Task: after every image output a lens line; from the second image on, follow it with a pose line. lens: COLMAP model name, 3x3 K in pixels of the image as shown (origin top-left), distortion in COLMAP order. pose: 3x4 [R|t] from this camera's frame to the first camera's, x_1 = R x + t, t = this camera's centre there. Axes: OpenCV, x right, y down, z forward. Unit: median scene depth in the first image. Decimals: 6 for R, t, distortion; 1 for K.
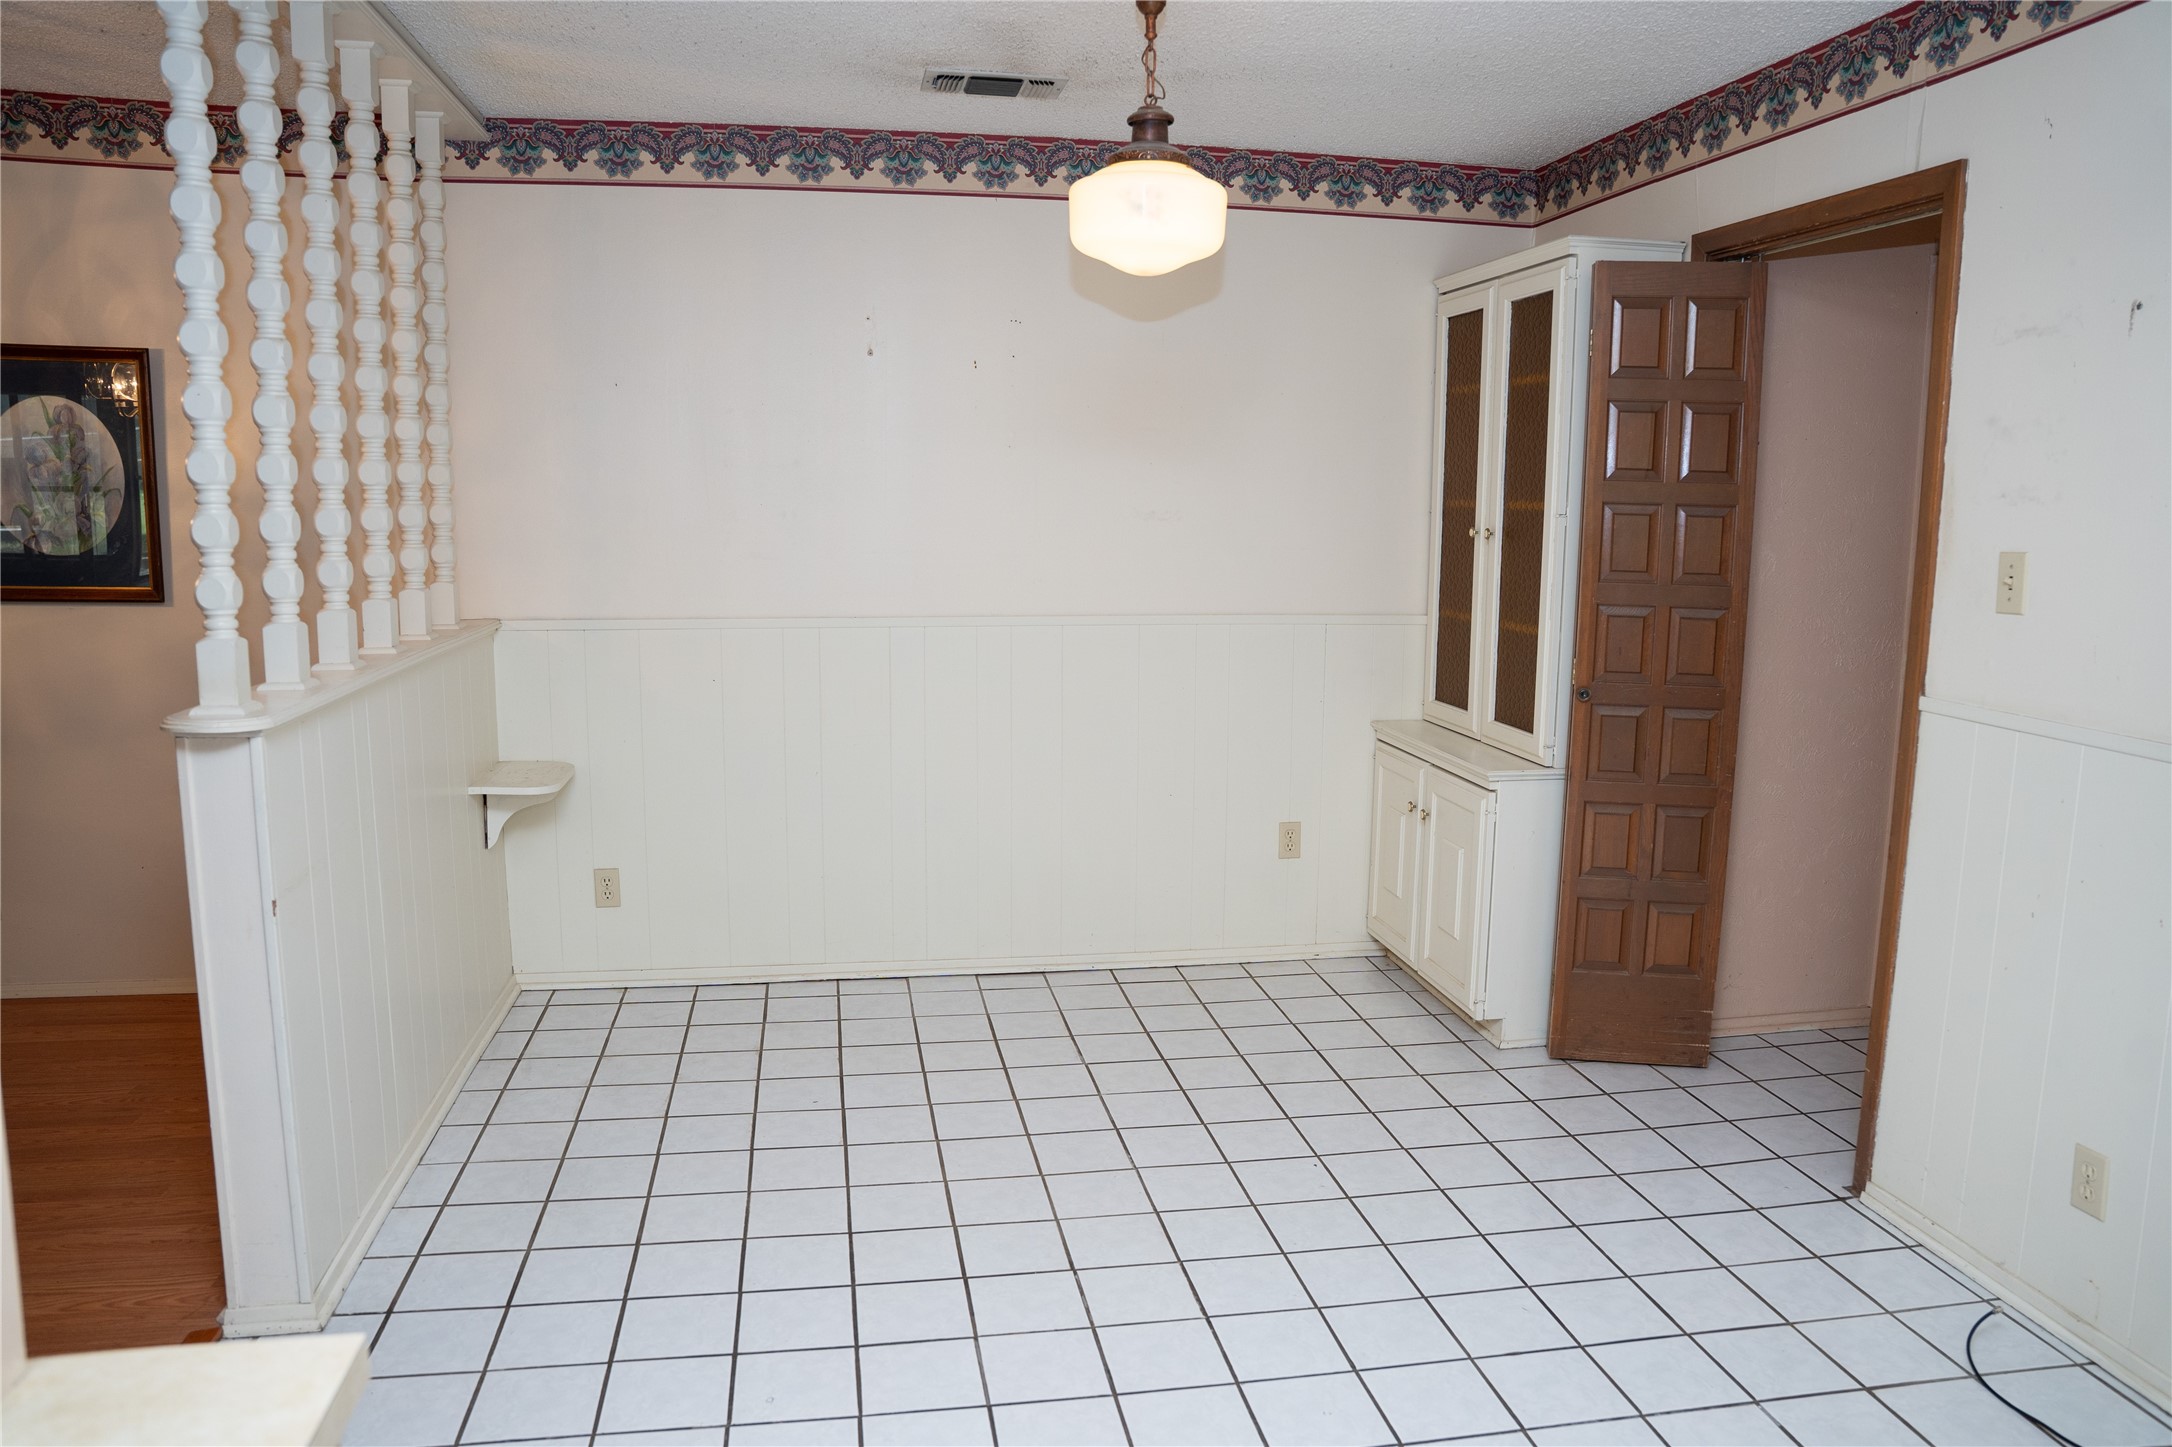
lens RADIAL K [[1568.7, 0, 1086.0], [0, 1568.7, 723.5], [0, 0, 1]] dist [-0.141291, 0.098362]
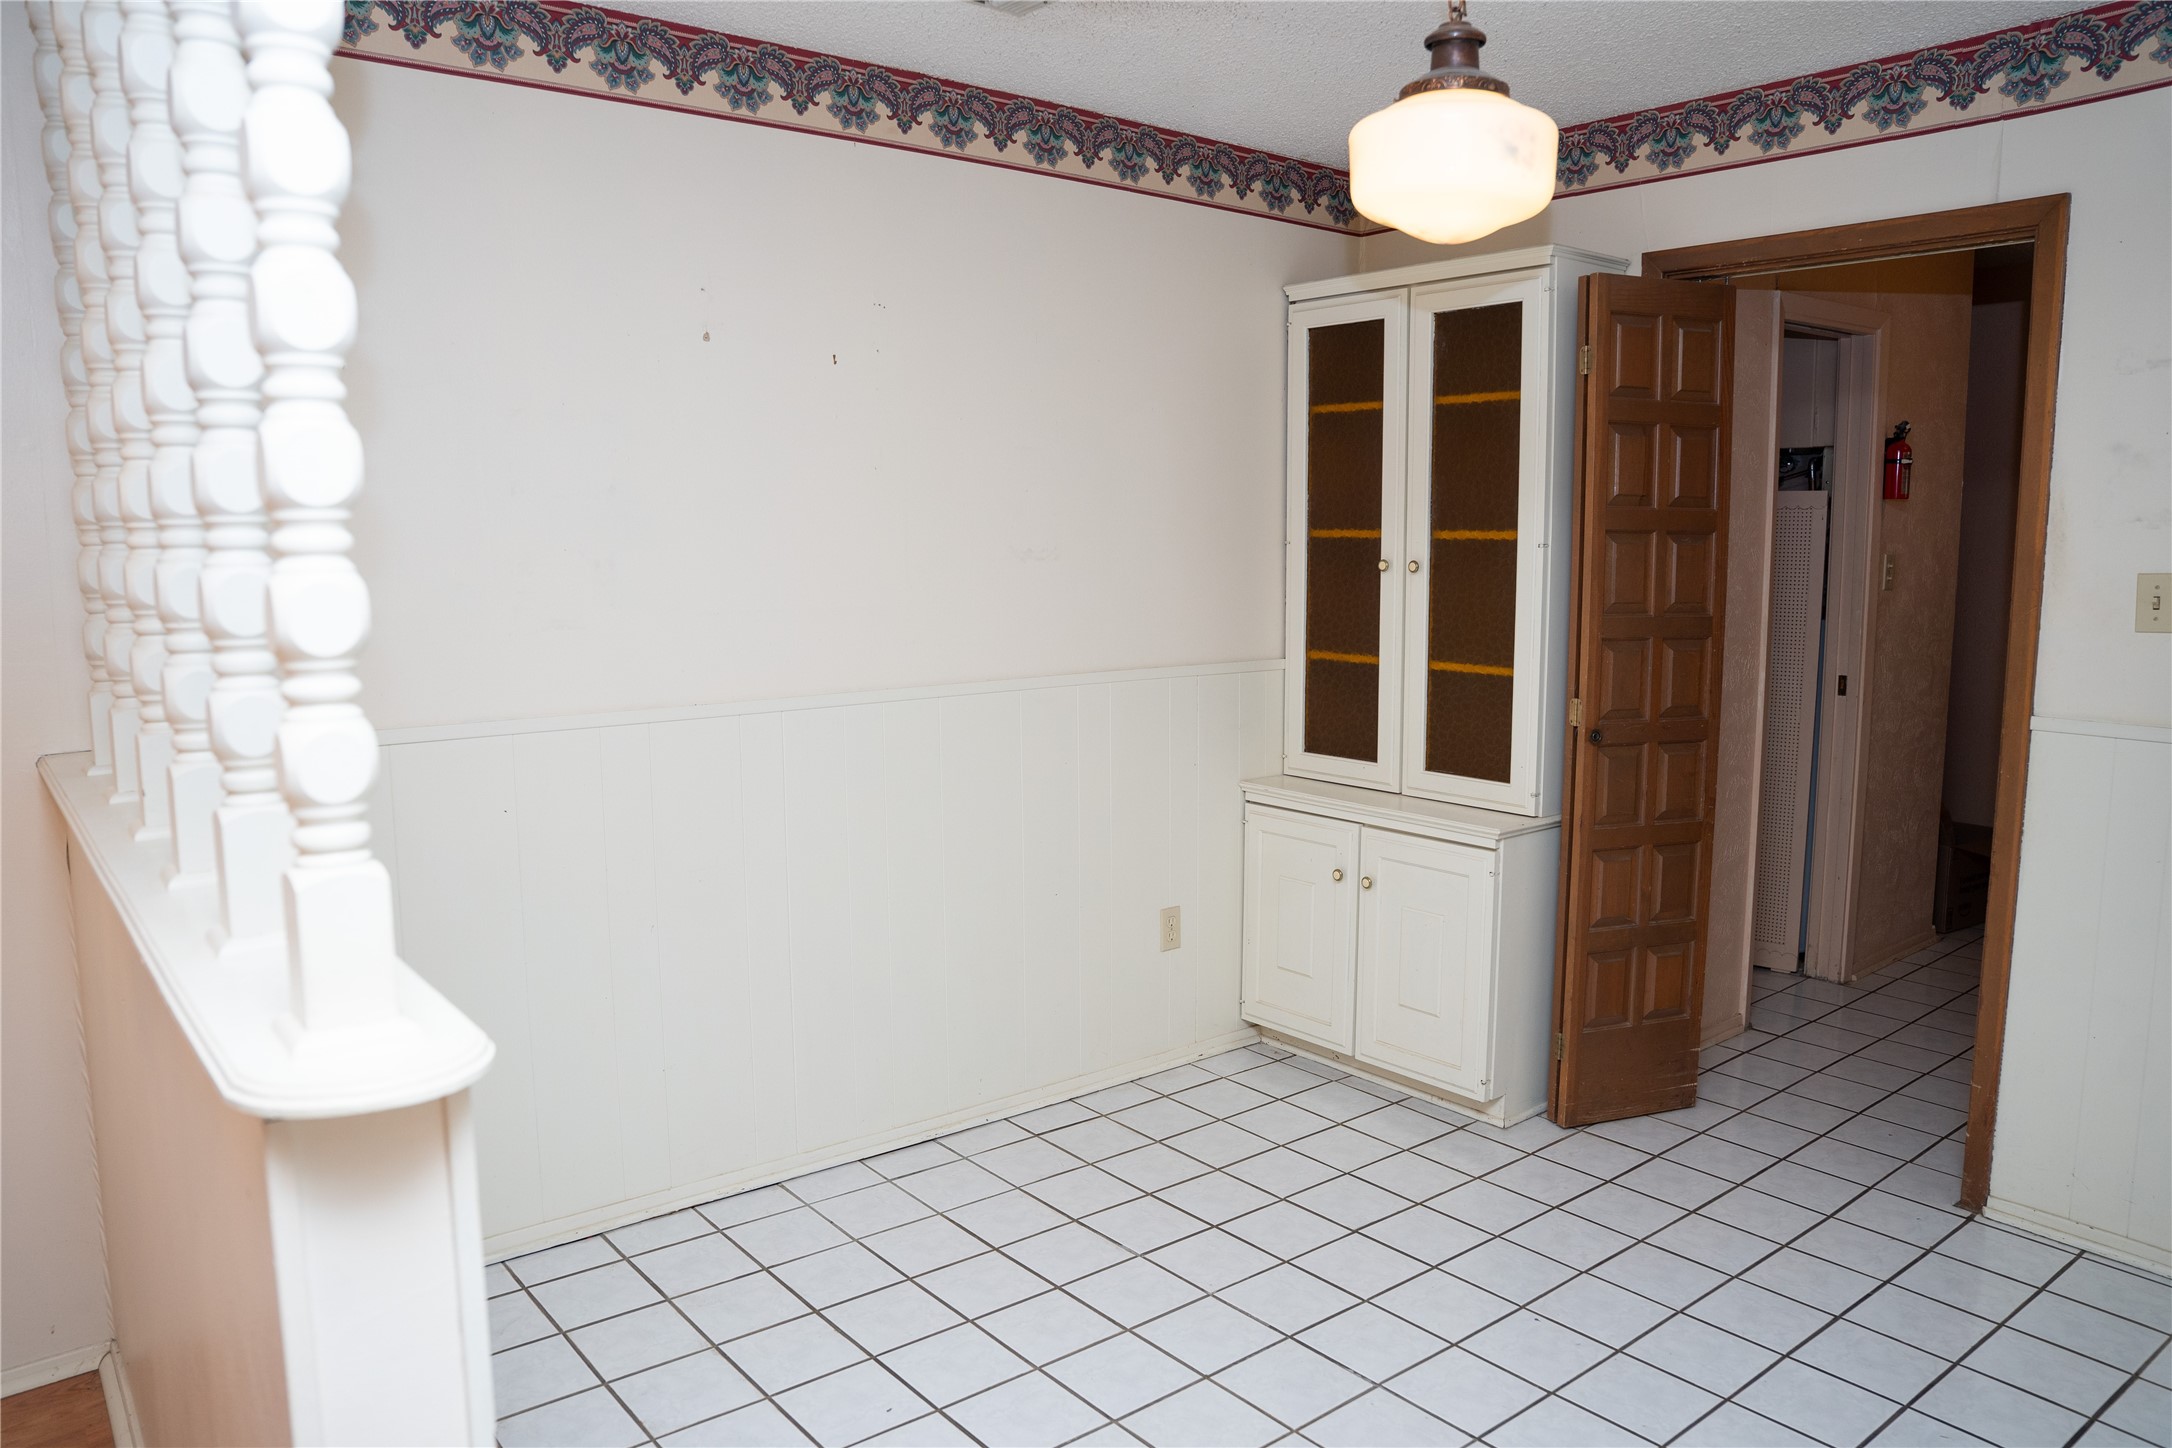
lens RADIAL K [[1535.7, 0, 1086.0], [0, 1535.7, 724.0], [0, 0, 1]] dist [-0.154266, 0.106878]
pose [[0.869635, -0.072529, 0.488339, -0.380510], [0.082123, 0.996621, 0.001775, -0.051992], [-0.486818, 0.038561, 0.872652, 0.347872]]
